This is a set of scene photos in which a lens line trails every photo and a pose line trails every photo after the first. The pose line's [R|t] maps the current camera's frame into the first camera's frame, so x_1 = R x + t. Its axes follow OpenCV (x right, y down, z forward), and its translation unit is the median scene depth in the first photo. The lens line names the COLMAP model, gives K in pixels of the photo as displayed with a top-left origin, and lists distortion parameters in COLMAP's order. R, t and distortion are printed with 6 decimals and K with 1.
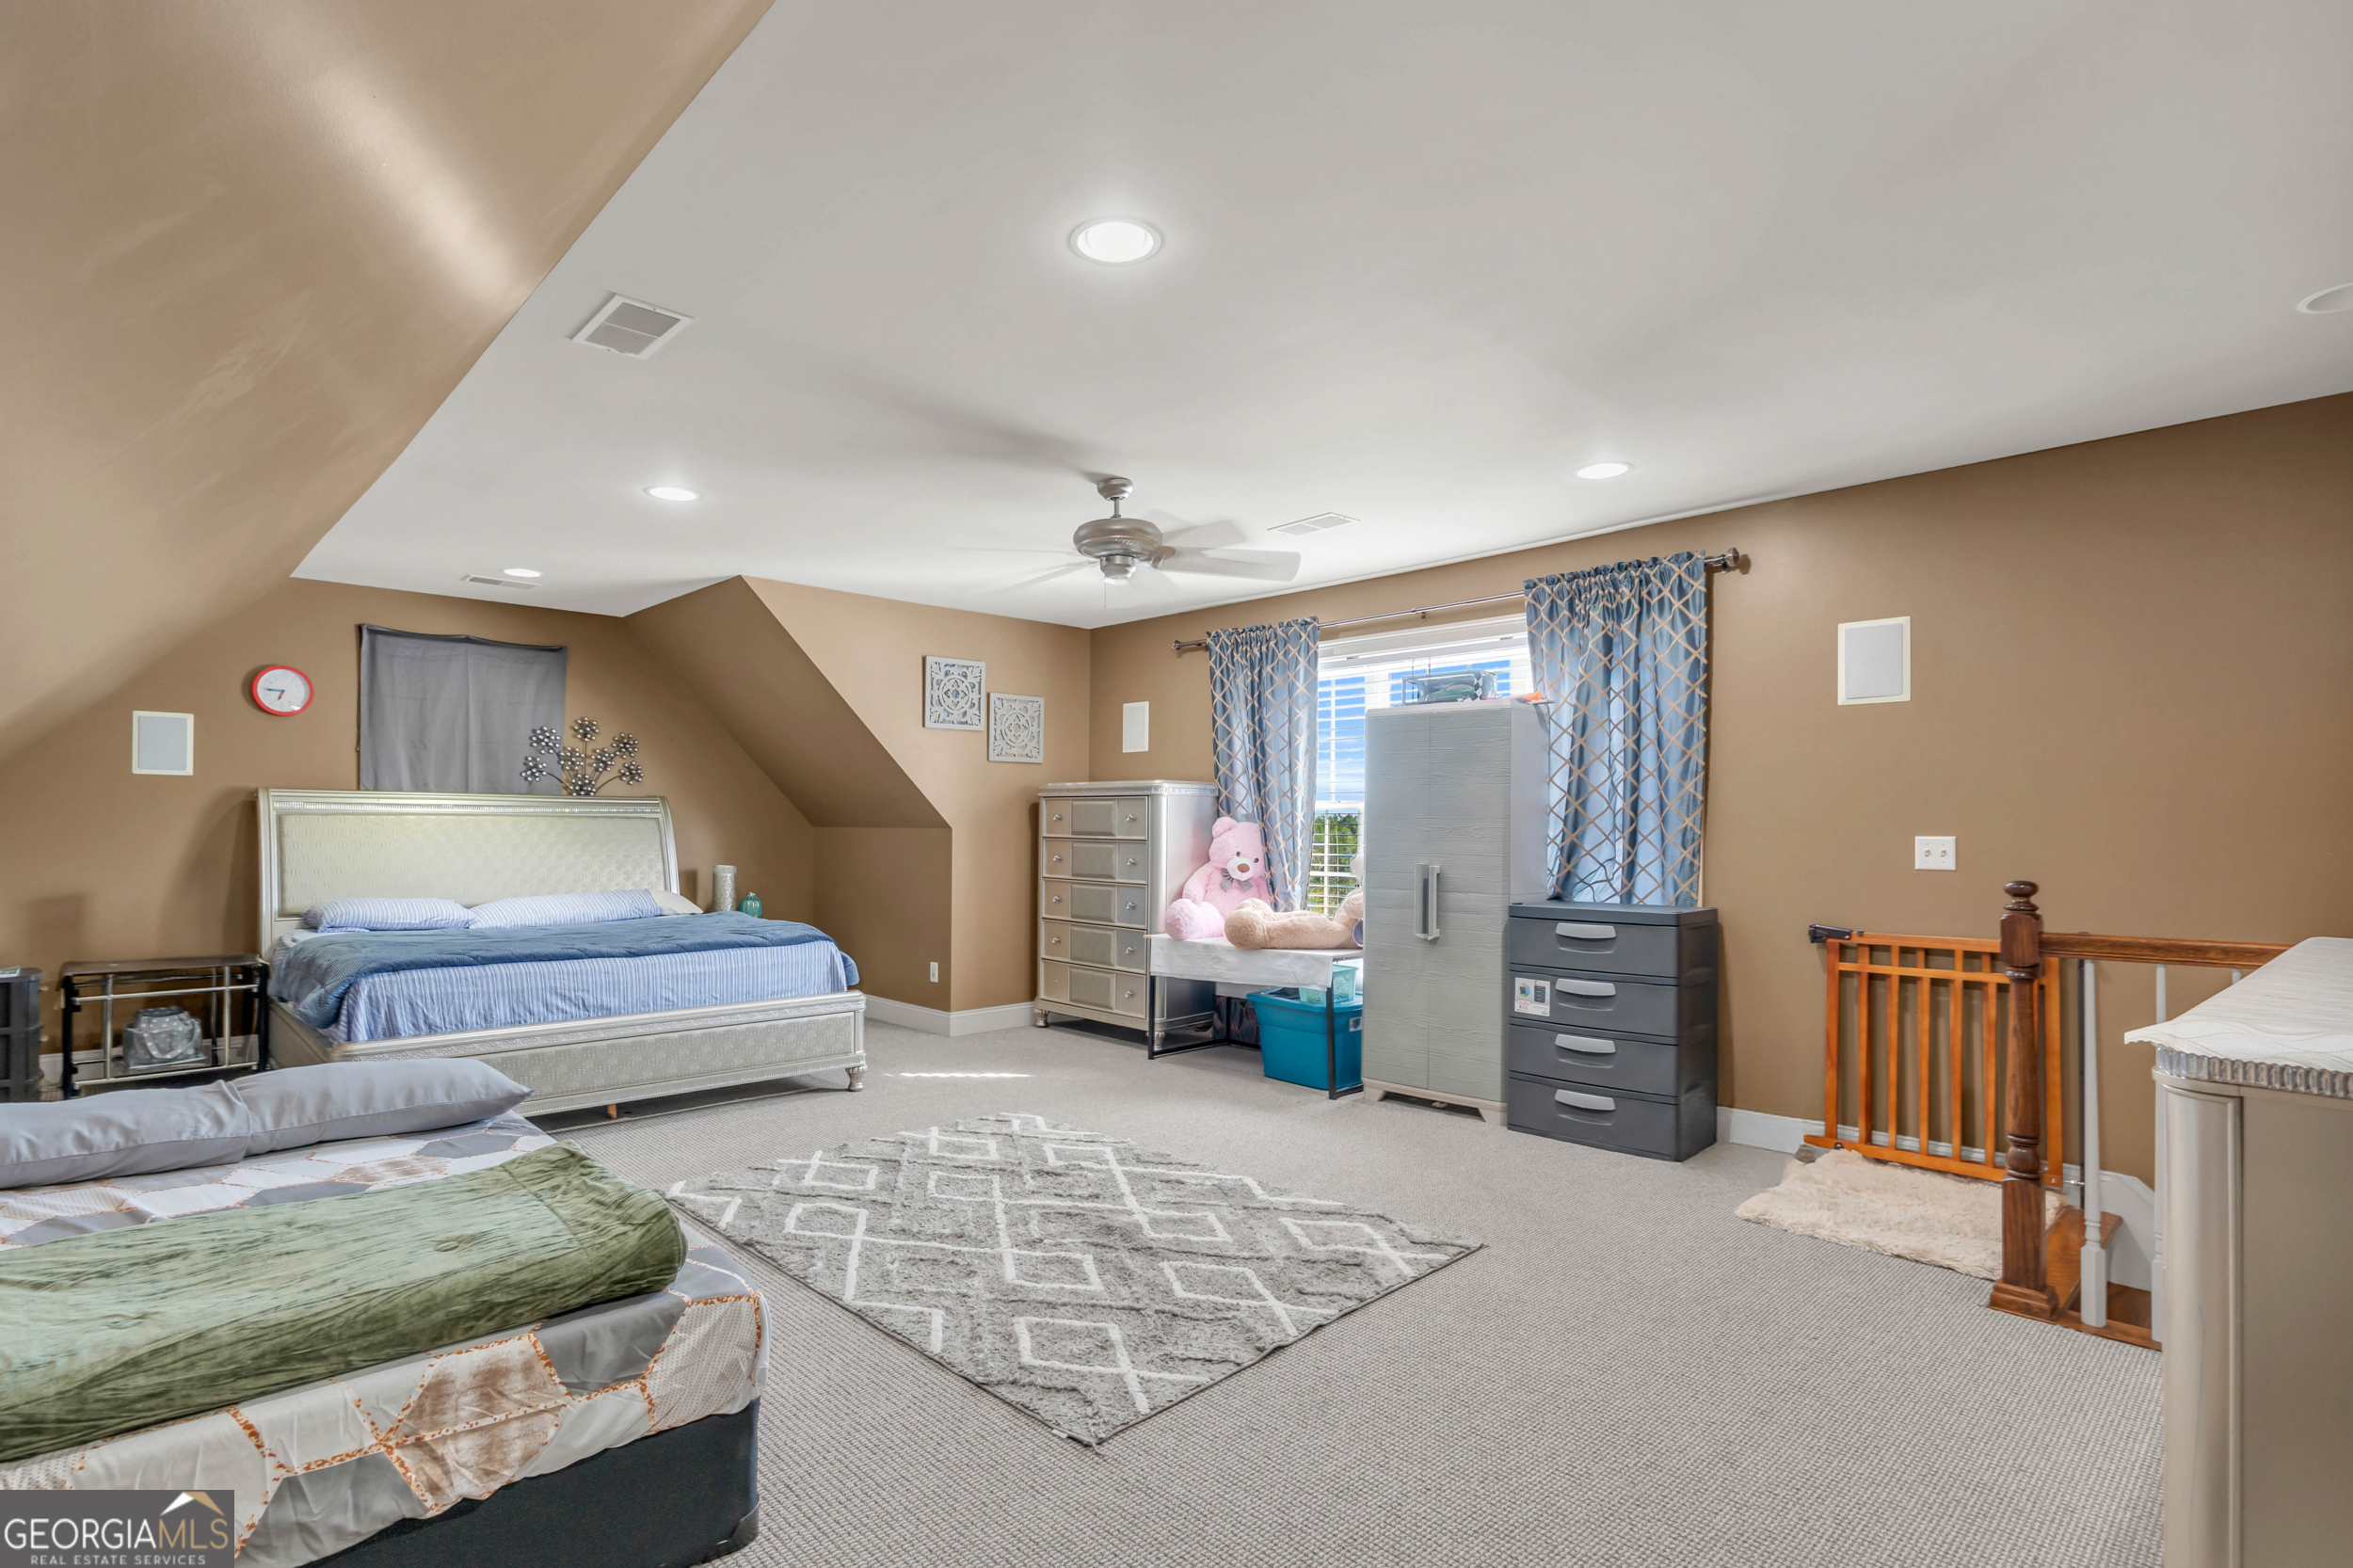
lens RADIAL K [[1121.7, 0, 1151.3], [0, 1121.7, 804.0], [0, 0, 1]] dist [-0.011108, 0.001424]
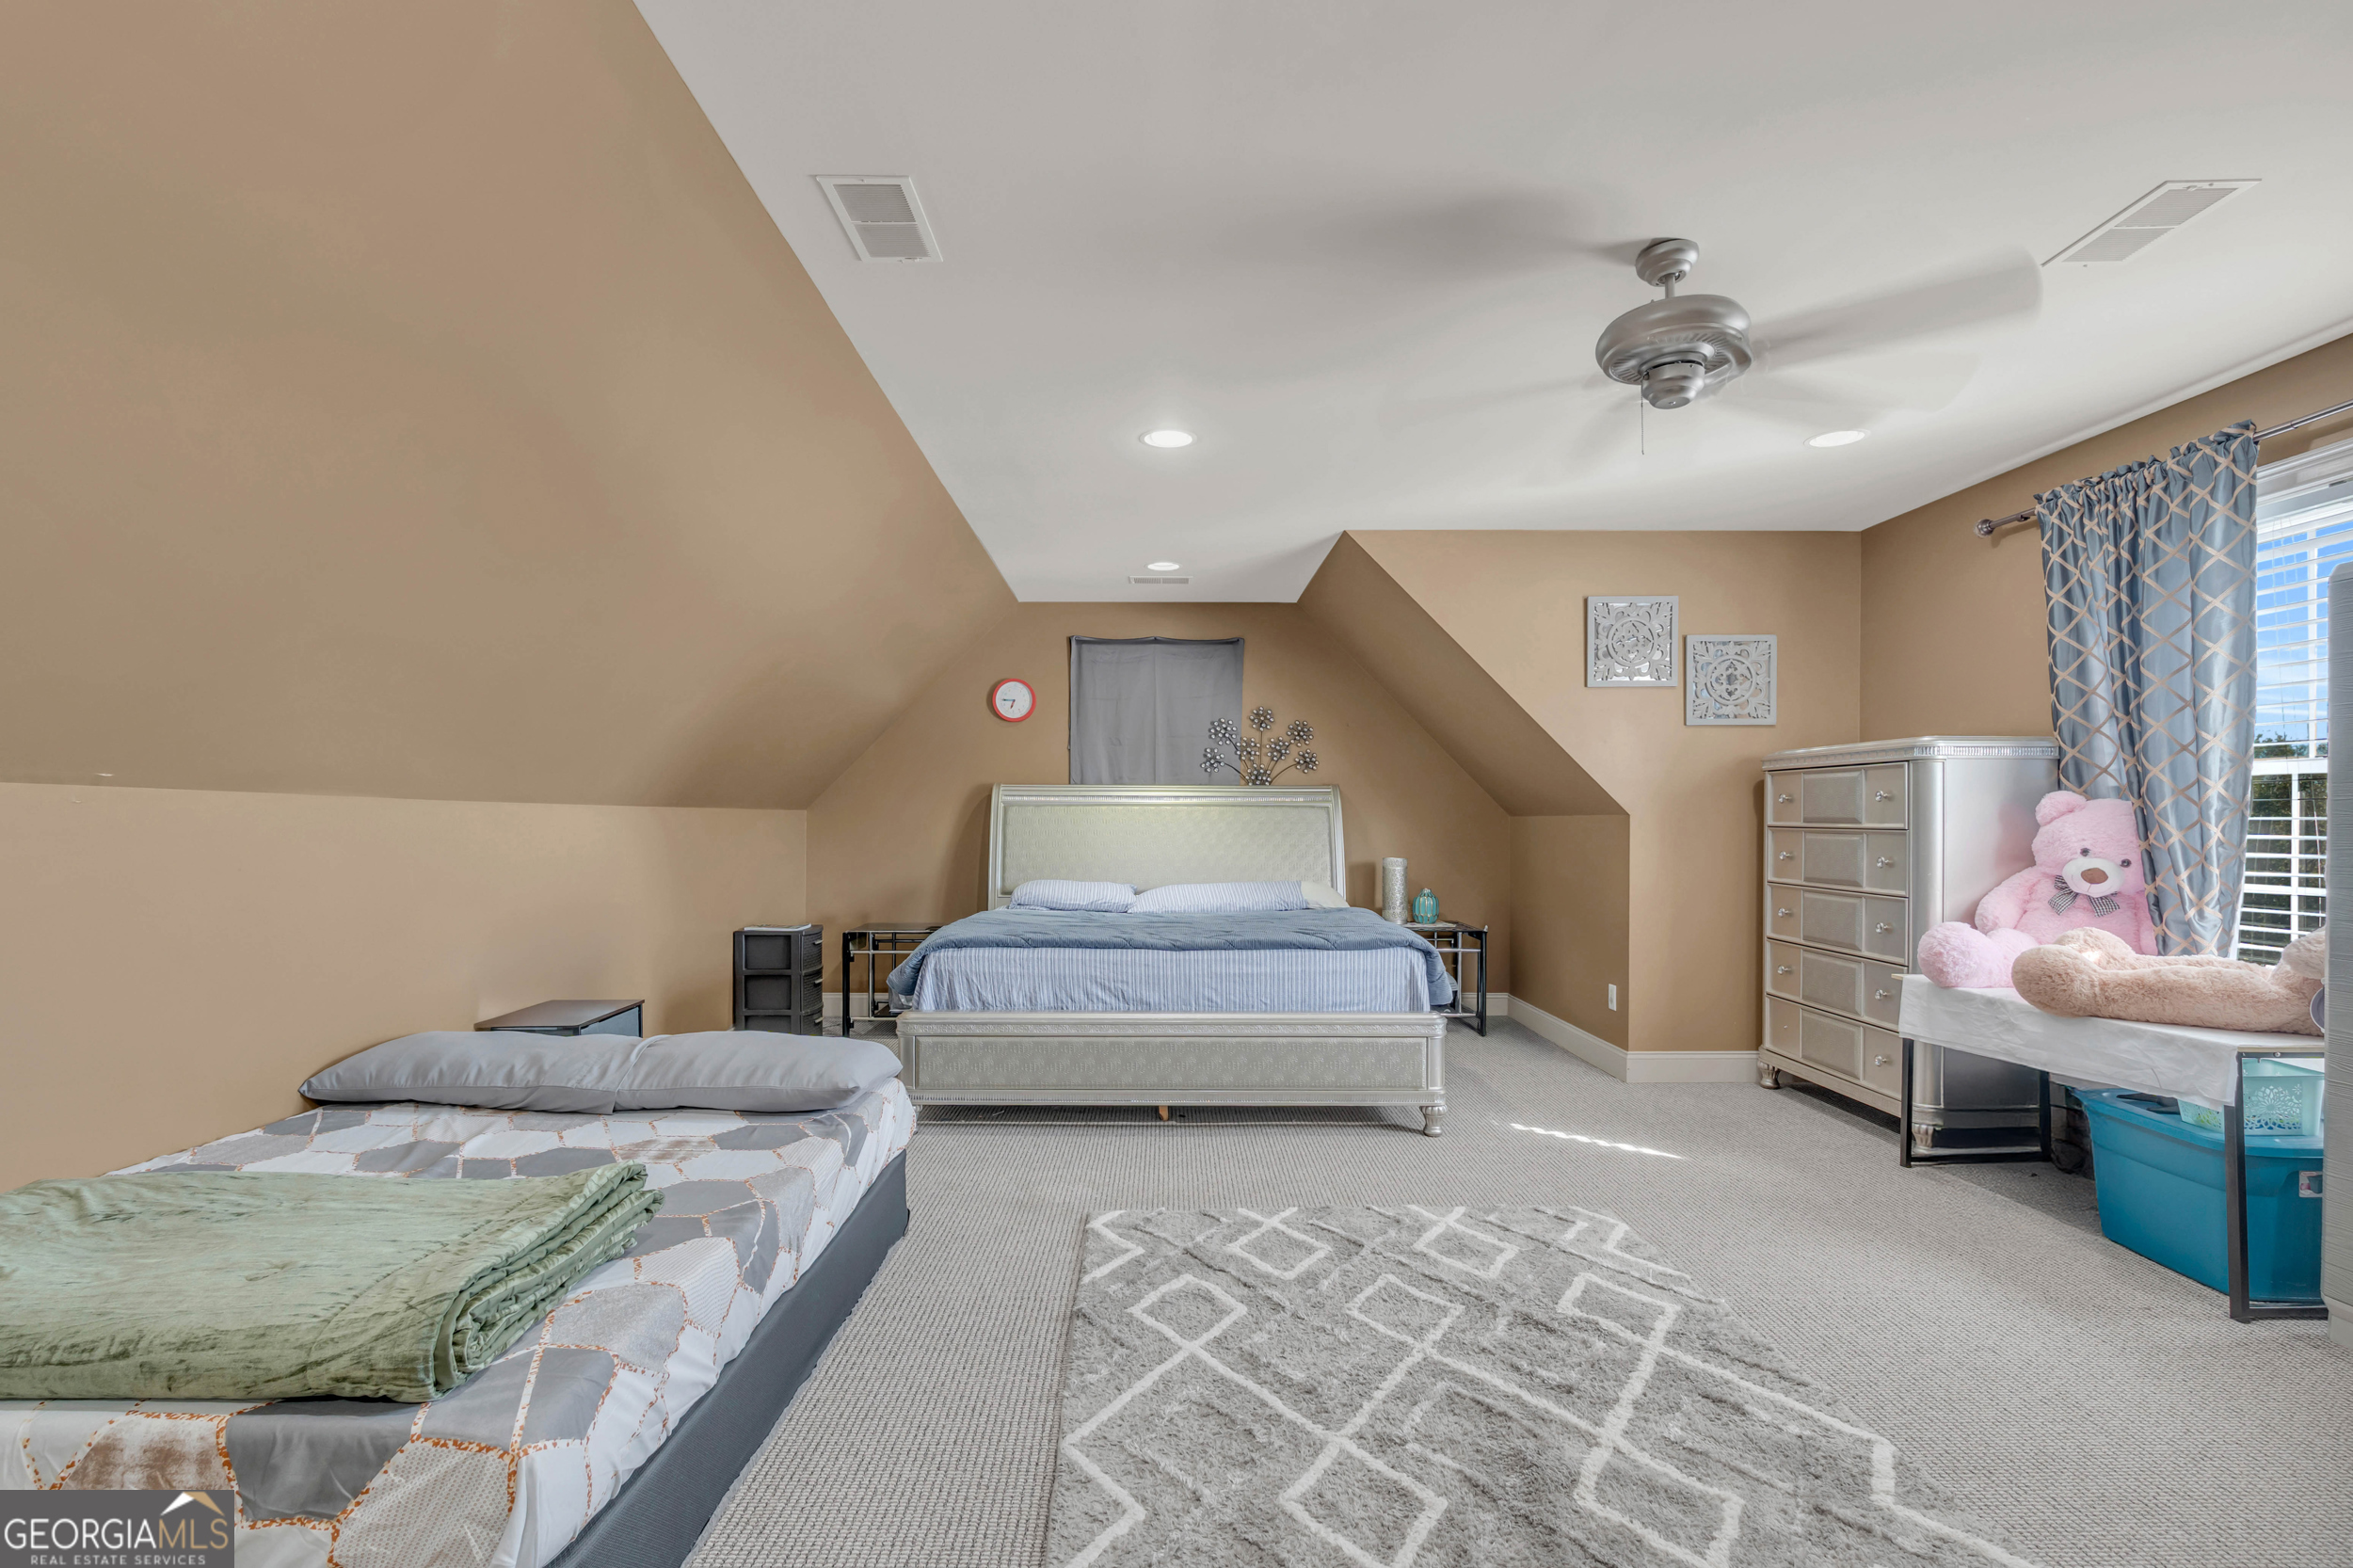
lens RADIAL K [[1124.2, 0, 1150.4], [0, 1124.2, 812.9], [0, 0, 1]] dist [-0.010542, 0.001161]
pose [[0.730175, -0.009036, -0.683201, 0.124337], [0.015731, 0.999870, 0.003589, 0.014018], [0.683079, -0.013369, 0.730222, 0.232202]]
